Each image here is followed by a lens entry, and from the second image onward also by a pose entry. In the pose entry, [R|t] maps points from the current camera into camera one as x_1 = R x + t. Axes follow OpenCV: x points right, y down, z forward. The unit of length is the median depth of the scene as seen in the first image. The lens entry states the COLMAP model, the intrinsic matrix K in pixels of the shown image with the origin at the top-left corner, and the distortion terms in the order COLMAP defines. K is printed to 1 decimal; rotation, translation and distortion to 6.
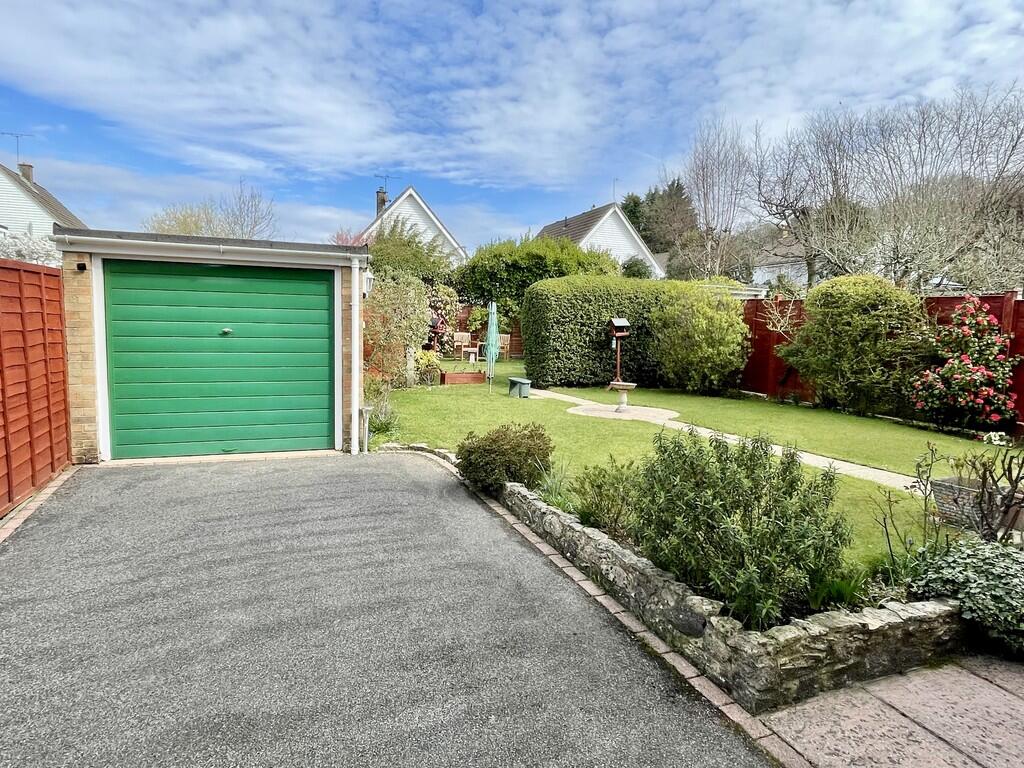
lens RADIAL K [[616.1, 0, 510.4], [0, 616.1, 380.4], [0, 0, 1]] dist [-0.006101, -0.003575]
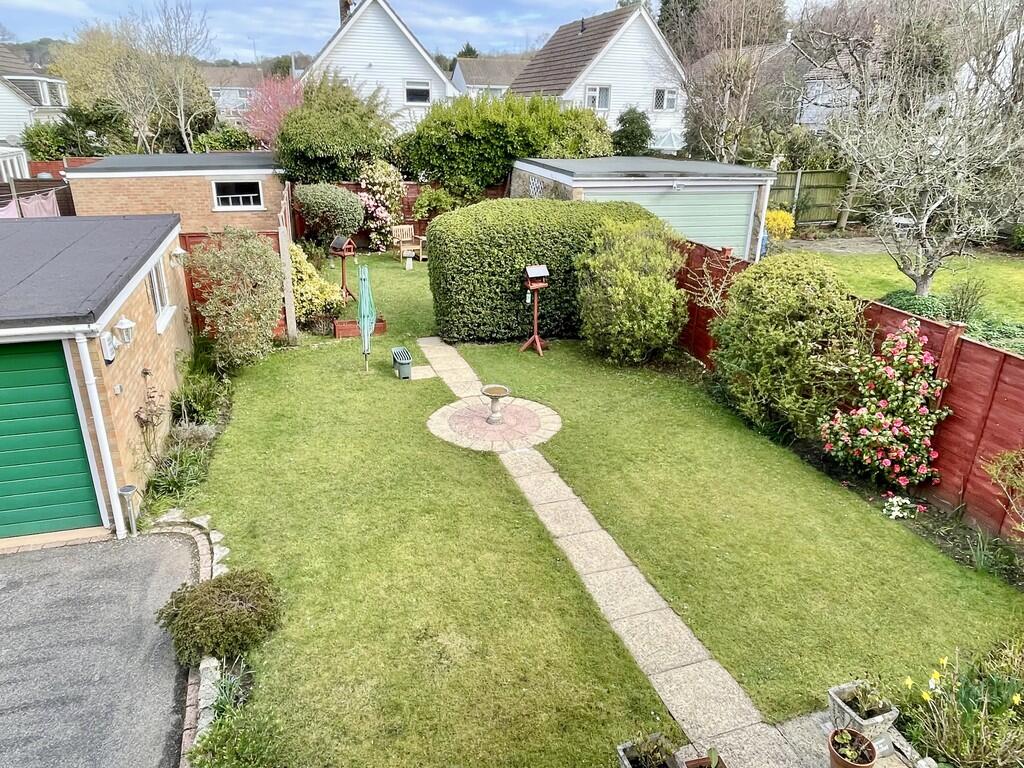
lens RADIAL K [[693.7, 0, 514.6], [0, 693.7, 384.8], [0, 0, 1]] dist [-0.007143, -0.006291]
pose [[0.997998, 0.021381, -0.059526, 0.218467], [-0.003732, 0.959394, 0.282046, -0.221643], [0.063139, -0.281259, 0.957553, 0.074880]]
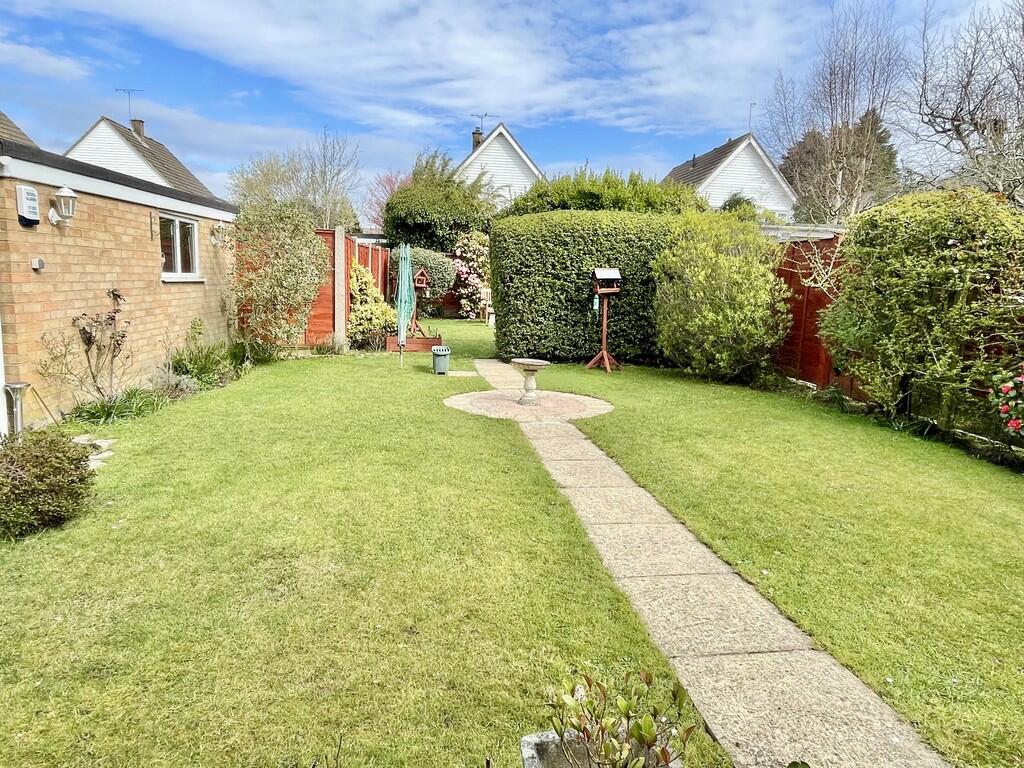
lens RADIAL K [[646.5, 0, 514.8], [0, 646.5, 381.4], [0, 0, 1]] dist [-0.001909, -0.006253]
pose [[0.968298, 0.048284, -0.245087, 0.279320], [-0.034102, 0.997507, 0.061788, -0.013429], [0.247459, -0.051471, 0.967530, 0.256055]]
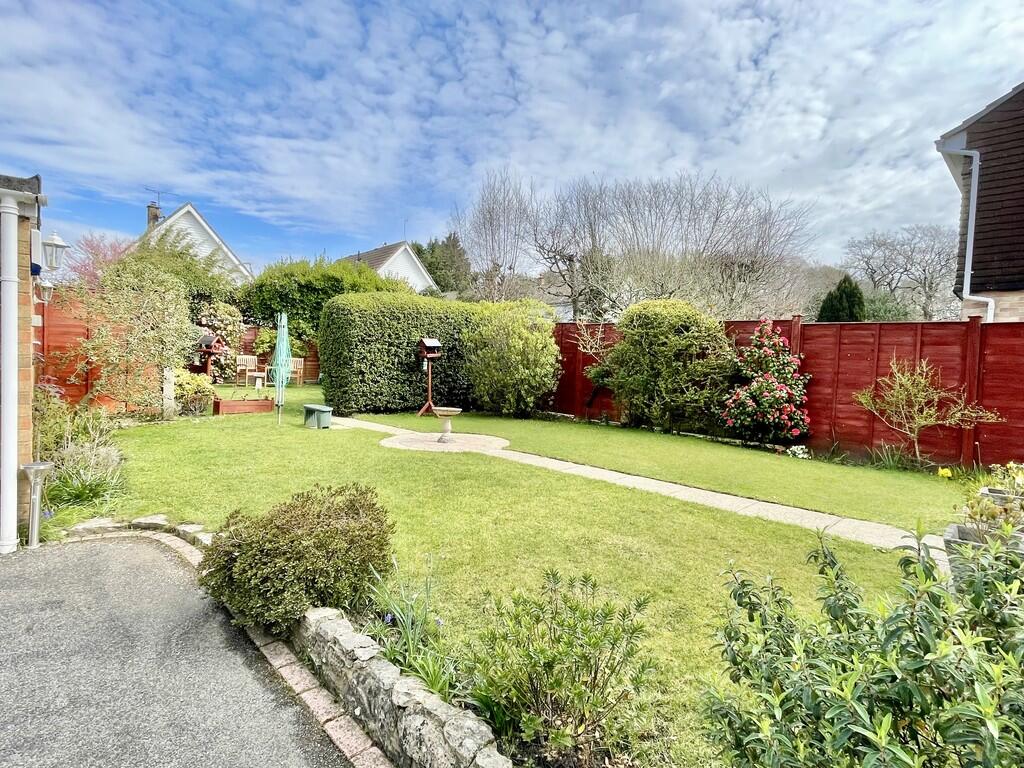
lens RADIAL K [[526.7, 0, 516.5], [0, 526.7, 377.5], [0, 0, 1]] dist [-0.004302, 0.000206]
pose [[0.926290, -0.004093, 0.376789, -0.004207], [0.022533, 0.998753, -0.044544, -0.003075], [-0.376137, 0.049751, 0.925227, 0.224223]]
